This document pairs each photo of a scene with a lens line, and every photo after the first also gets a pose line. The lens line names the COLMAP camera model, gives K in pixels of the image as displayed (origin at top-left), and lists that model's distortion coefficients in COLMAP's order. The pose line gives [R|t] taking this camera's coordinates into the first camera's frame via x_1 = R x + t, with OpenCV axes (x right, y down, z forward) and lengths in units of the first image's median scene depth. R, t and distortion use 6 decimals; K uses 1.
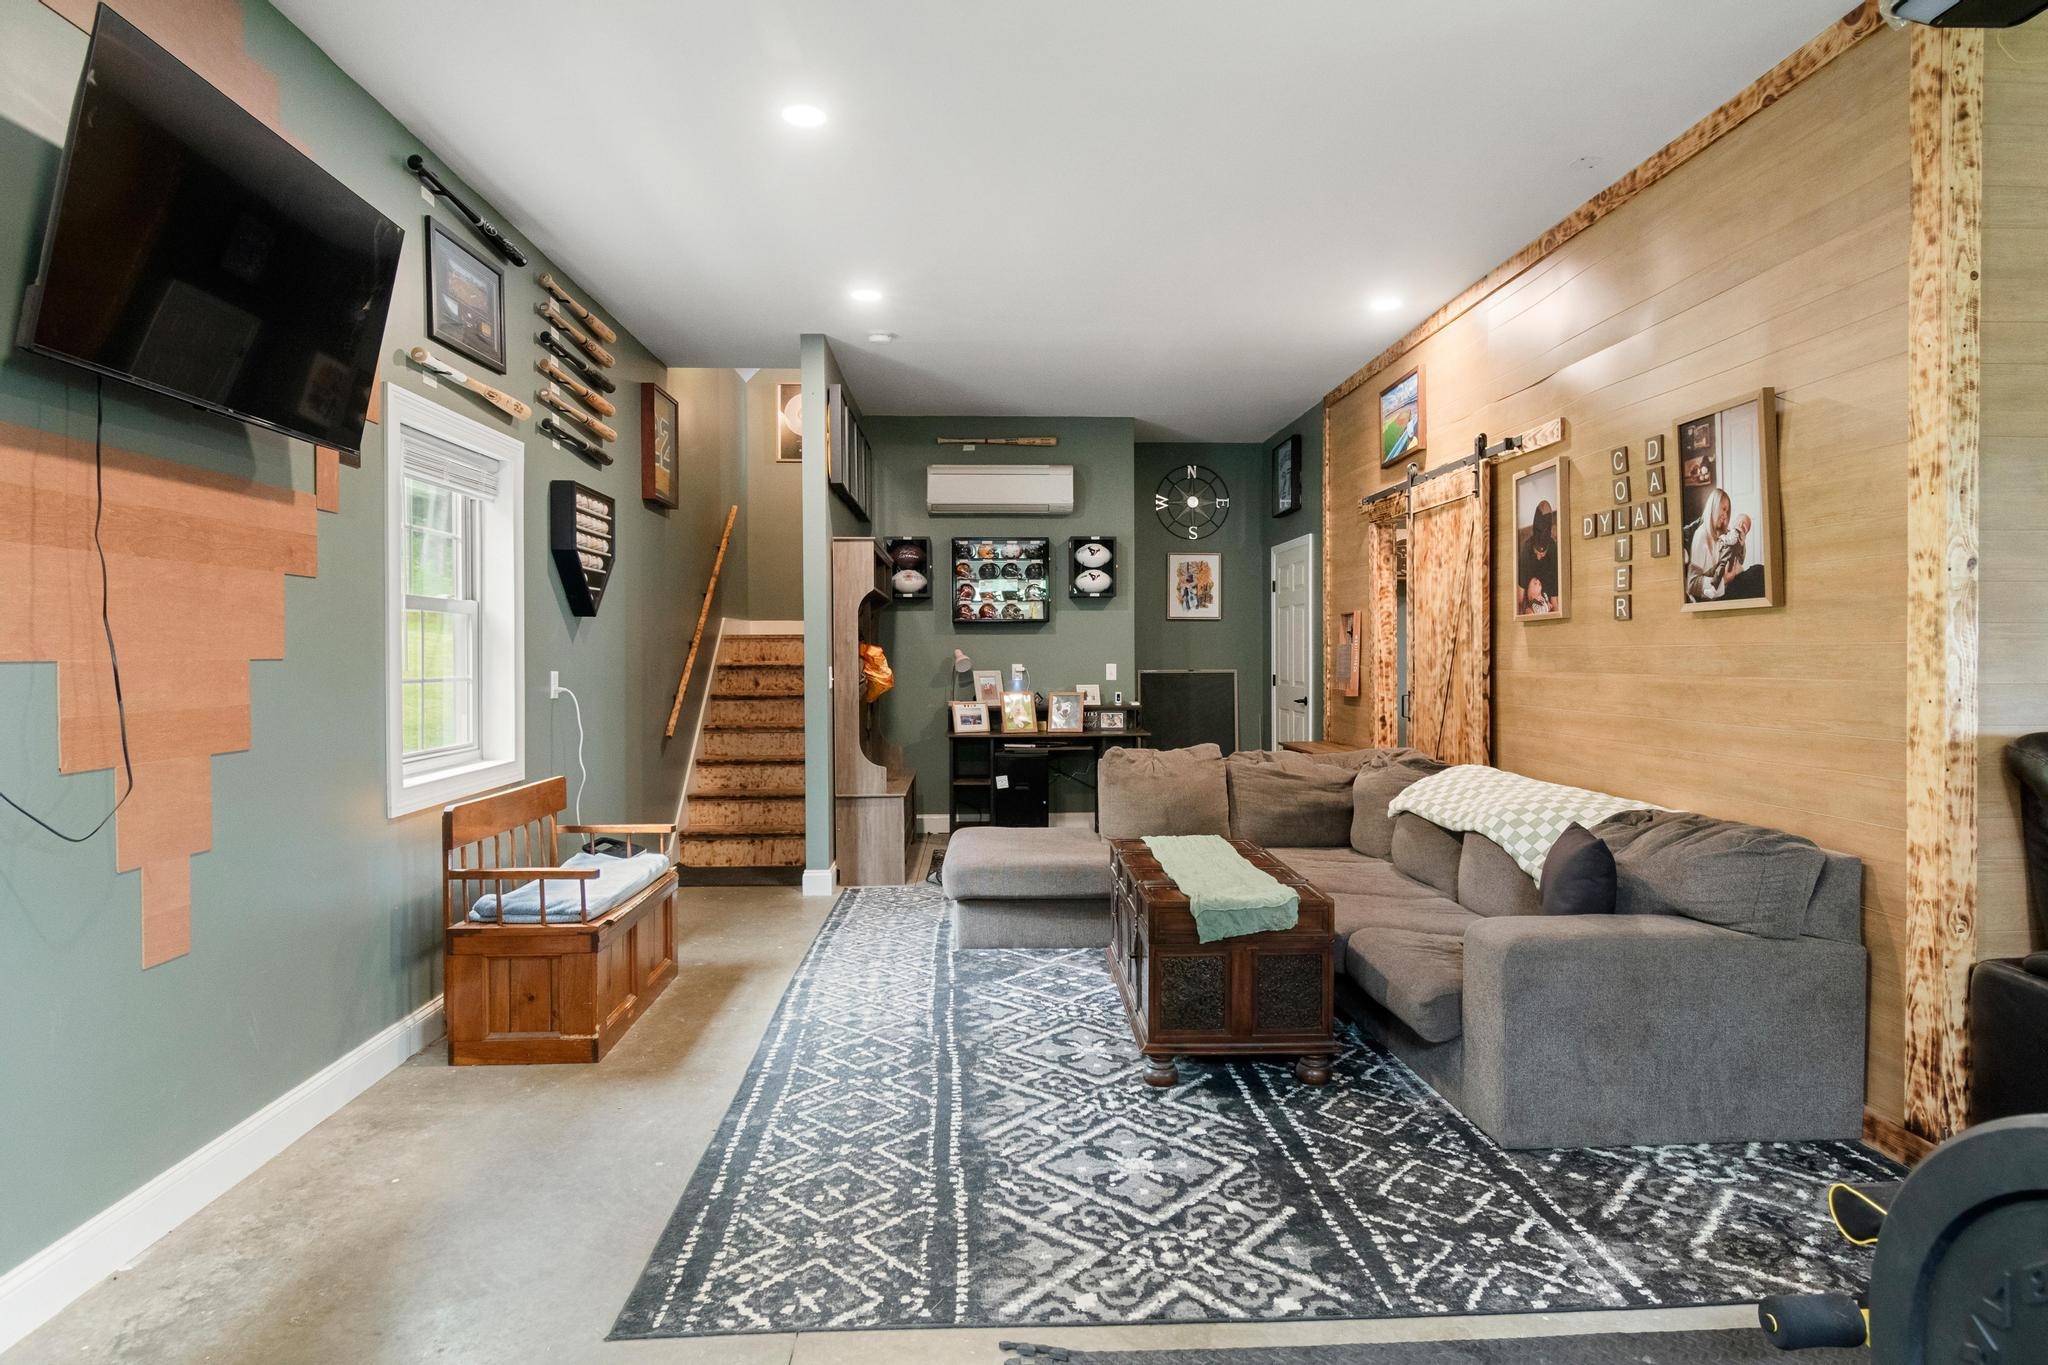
lens RADIAL K [[1123.6, 0, 1020.9], [0, 1123.6, 669.5], [0, 0, 1]] dist [0.000867, -0.003487]
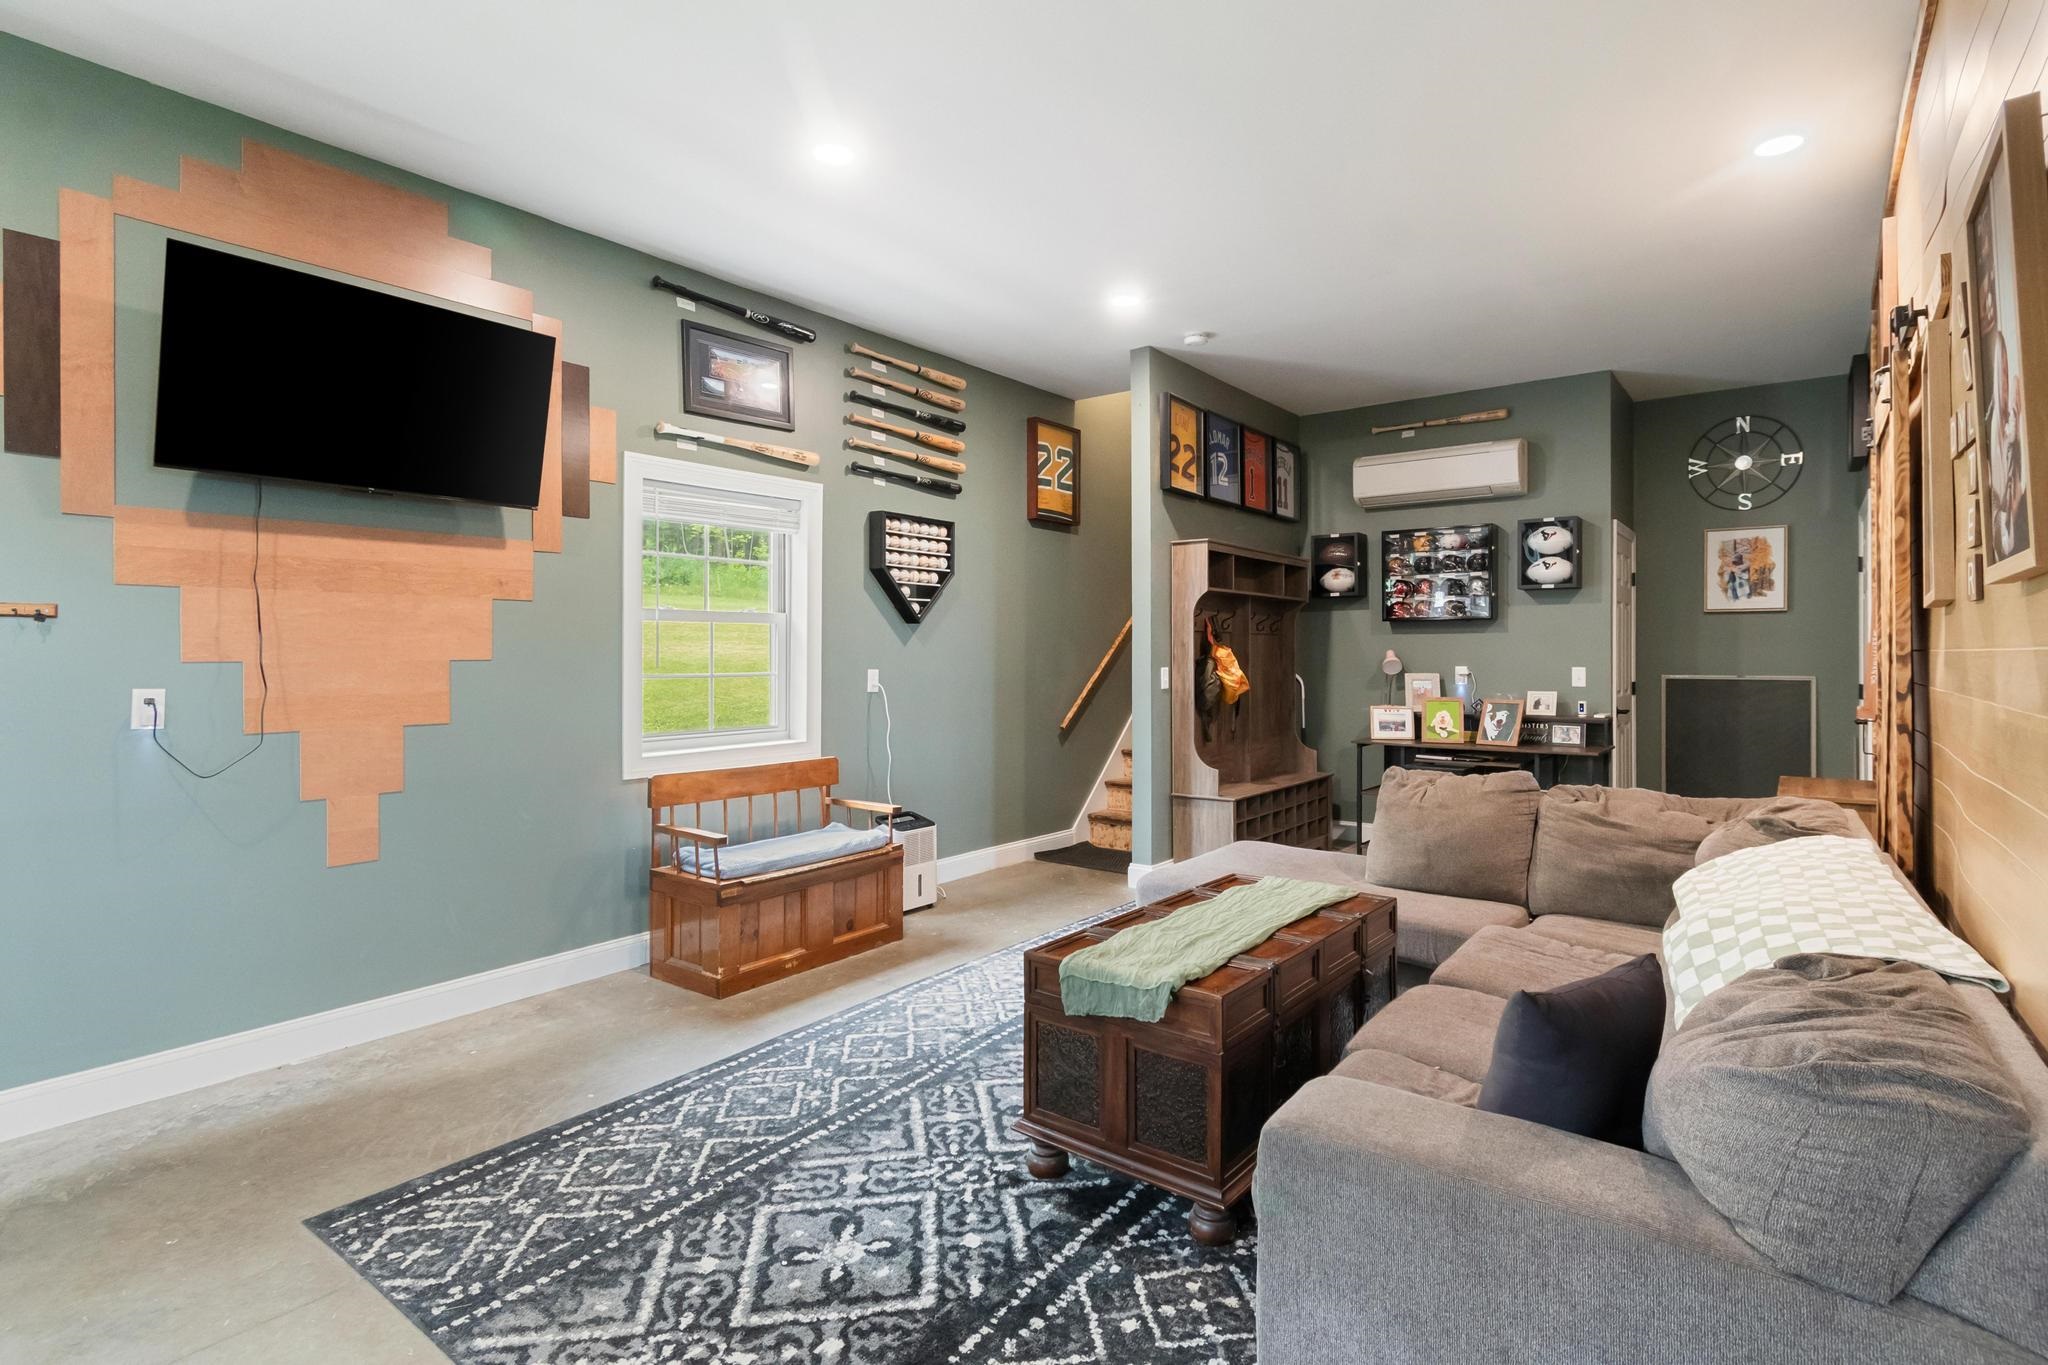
lens RADIAL K [[997.5, 0, 1049.3], [0, 997.5, 653.6], [0, 0, 1]] dist [0.003458, -0.004480]
pose [[0.777535, 0.002287, -0.628835, 0.568125], [-0.010038, 0.999911, -0.008776, -0.011314], [0.628760, 0.013136, 0.777489, 0.398800]]
